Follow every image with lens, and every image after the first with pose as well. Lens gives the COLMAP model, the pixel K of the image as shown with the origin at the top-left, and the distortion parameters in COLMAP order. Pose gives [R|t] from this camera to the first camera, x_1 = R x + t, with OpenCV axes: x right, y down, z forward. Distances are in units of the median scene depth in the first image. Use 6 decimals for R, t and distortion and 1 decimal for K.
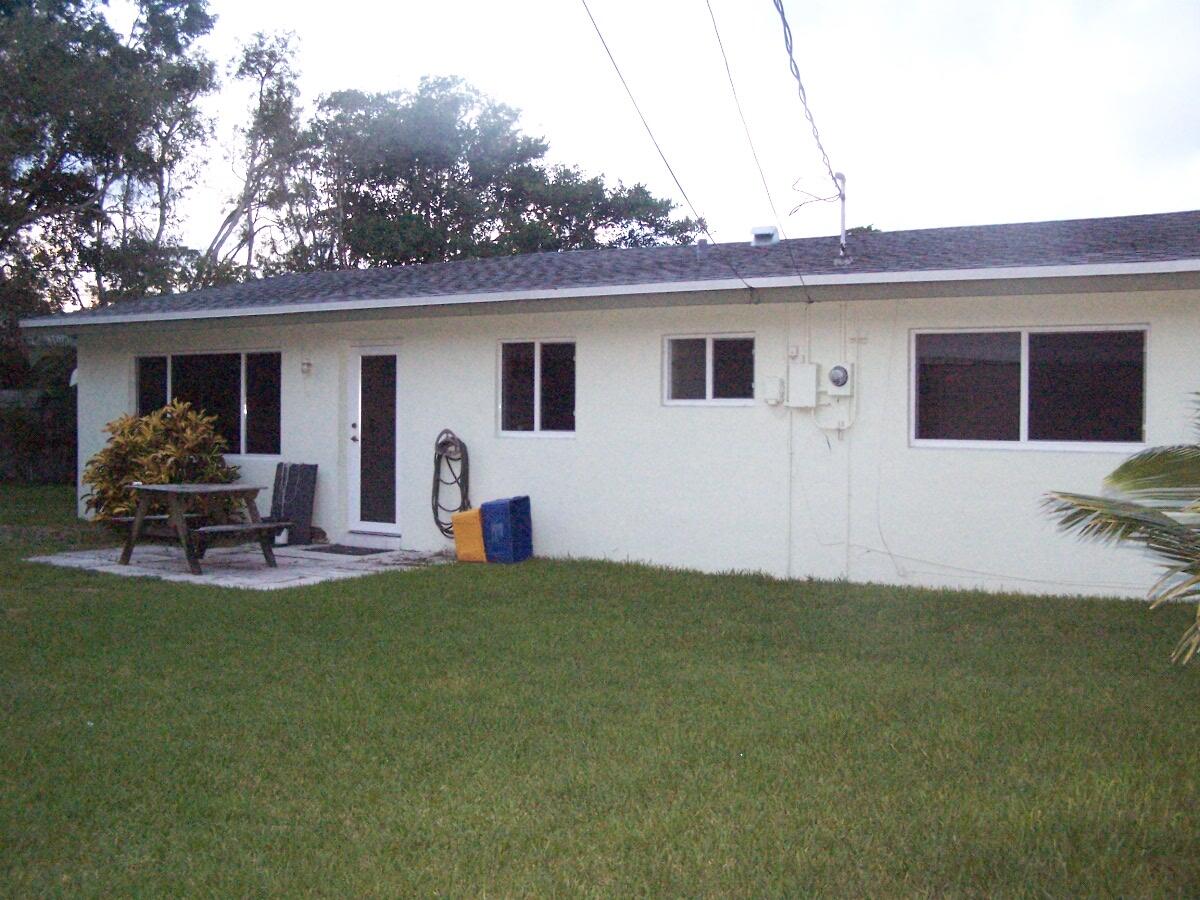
lens RADIAL K [[1345.0, 0, 600.0], [0, 1345.0, 450.0], [0, 0, 1]] dist [-0.182491, 0.384457]
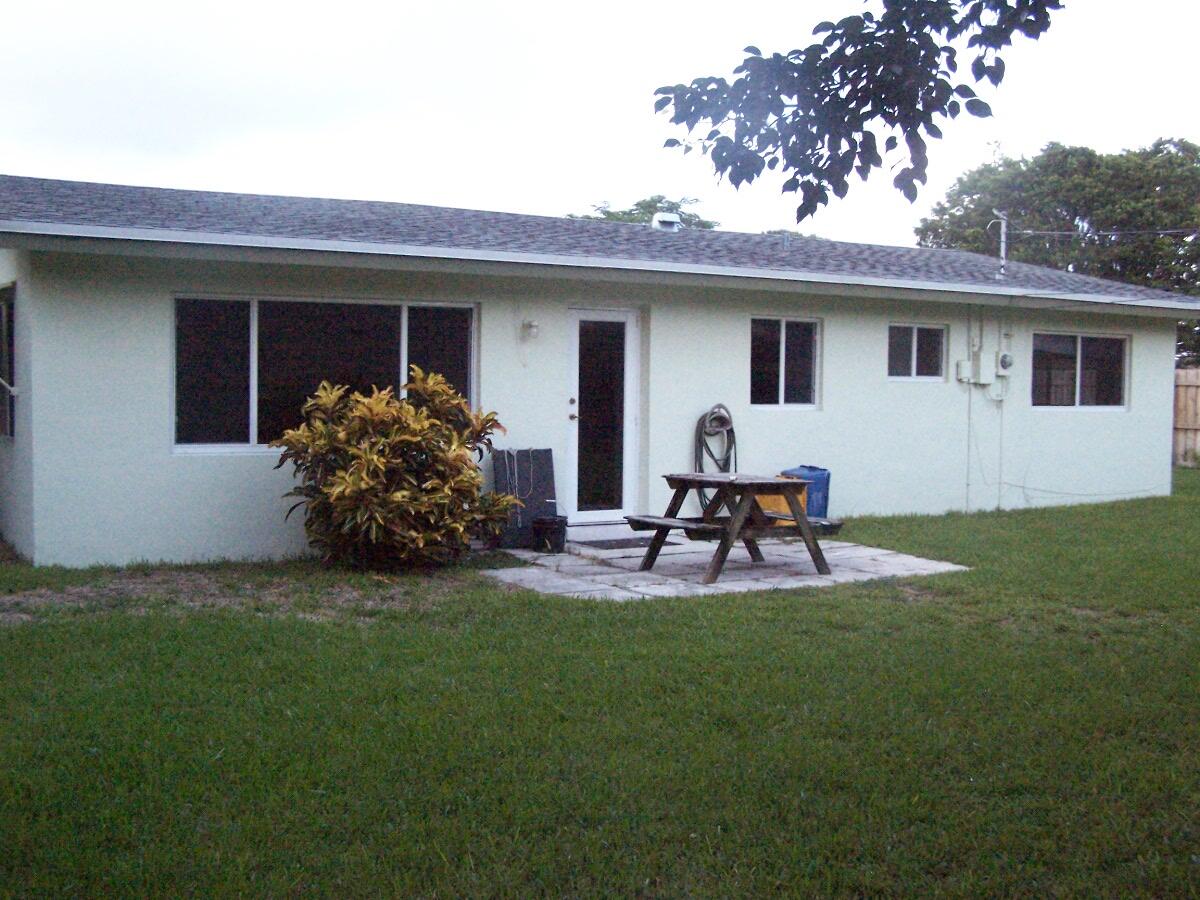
lens RADIAL K [[1345.0, 0, 600.0], [0, 1345.0, 450.0], [0, 0, 1]] dist [-0.182491, 0.384457]
pose [[0.414614, -0.046521, 0.908807, -1.248713], [0.019353, 0.998917, 0.042304, -0.030133], [-0.909792, 0.000048, 0.415065, 0.816554]]
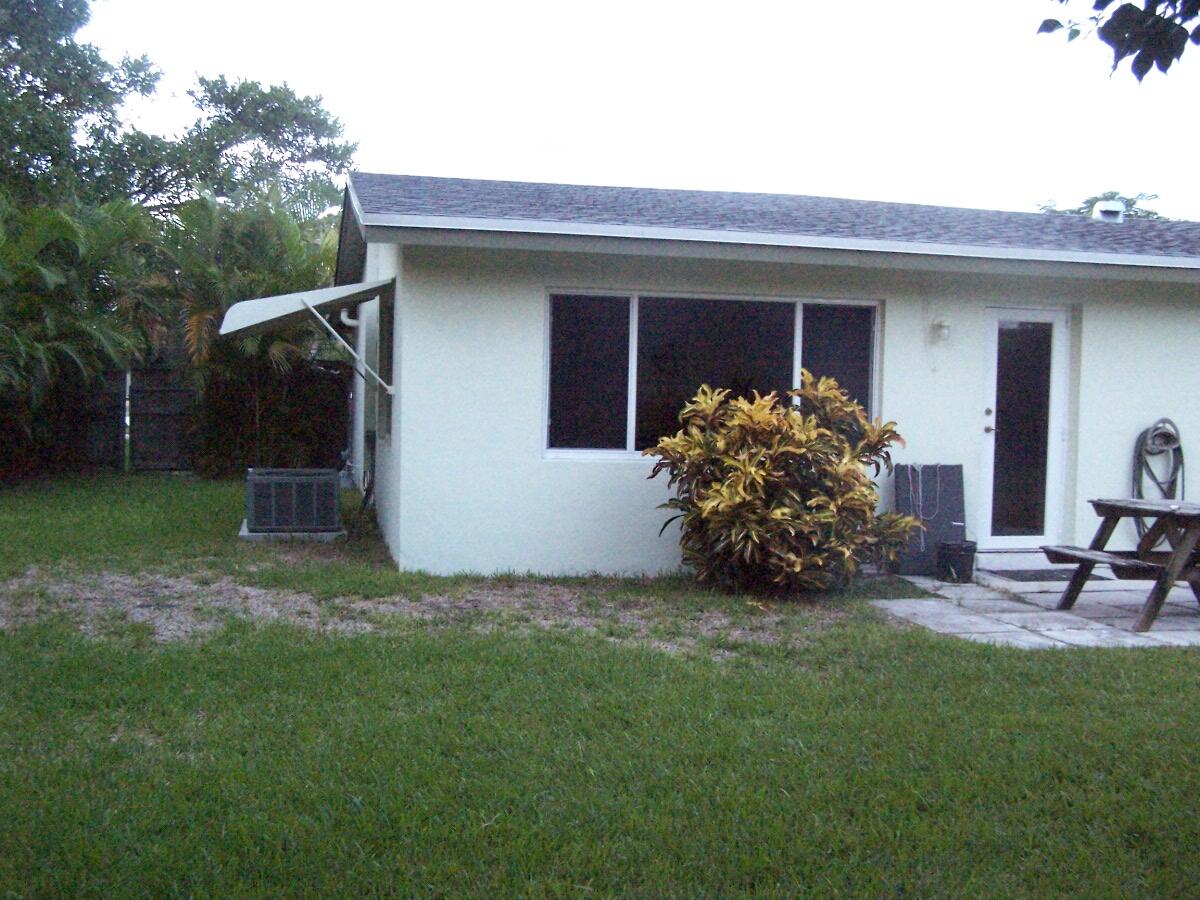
lens RADIAL K [[1345.0, 0, 600.0], [0, 1345.0, 450.0], [0, 0, 1]] dist [-0.182491, 0.384457]
pose [[0.684287, -0.026651, 0.728726, -1.150400], [0.003644, 0.999444, 0.033130, -0.029176], [-0.729204, -0.020015, 0.684004, 0.840018]]
